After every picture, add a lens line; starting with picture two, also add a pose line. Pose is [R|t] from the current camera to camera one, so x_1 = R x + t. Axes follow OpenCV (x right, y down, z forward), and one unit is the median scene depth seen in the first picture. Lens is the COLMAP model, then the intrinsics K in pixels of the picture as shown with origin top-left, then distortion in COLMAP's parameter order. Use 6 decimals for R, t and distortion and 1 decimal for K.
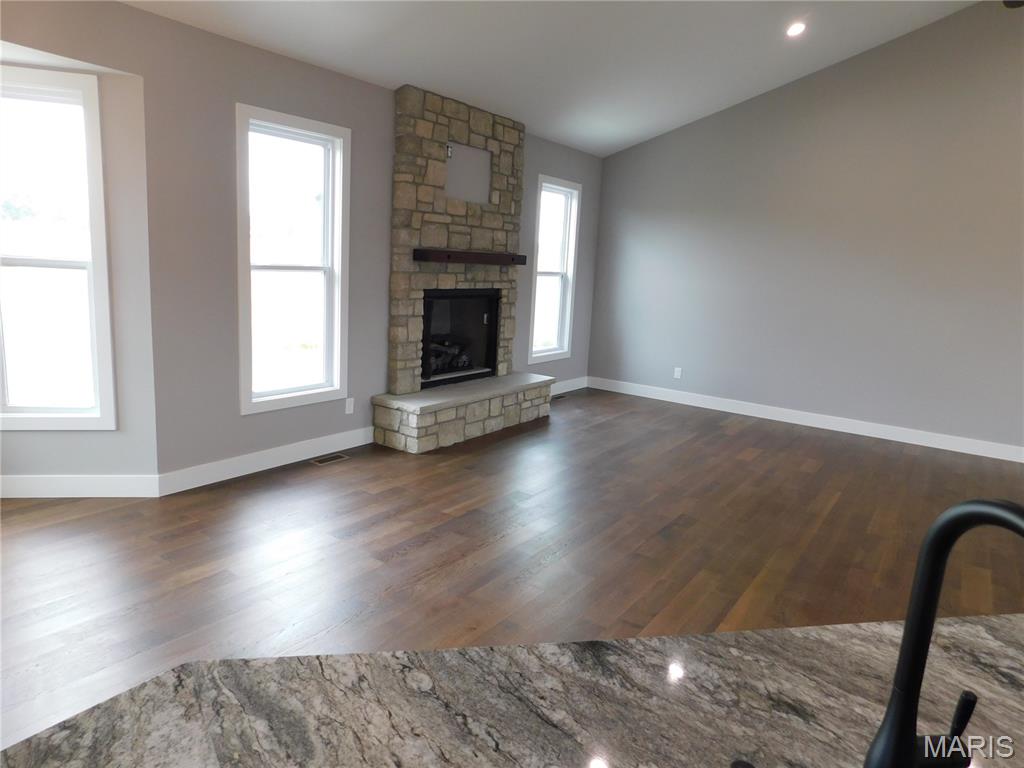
lens RADIAL K [[679.9, 0, 512.0], [0, 679.9, 384.0], [0, 0, 1]] dist [-0.052119, 0.036702]
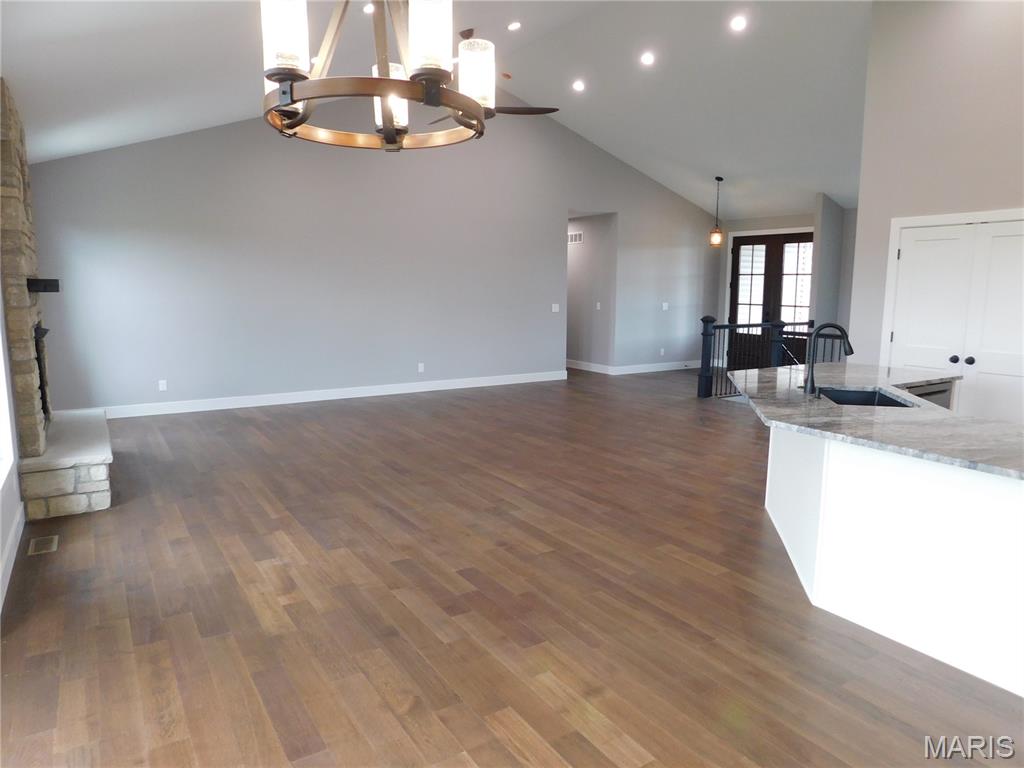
lens RADIAL K [[679.9, 0, 512.0], [0, 679.9, 384.0], [0, 0, 1]] dist [-0.052119, 0.036702]
pose [[0.398666, -0.187068, 0.897815, -0.682734], [0.188143, 0.974836, 0.119573, -0.060467], [-0.897590, 0.121248, 0.423829, 0.135159]]
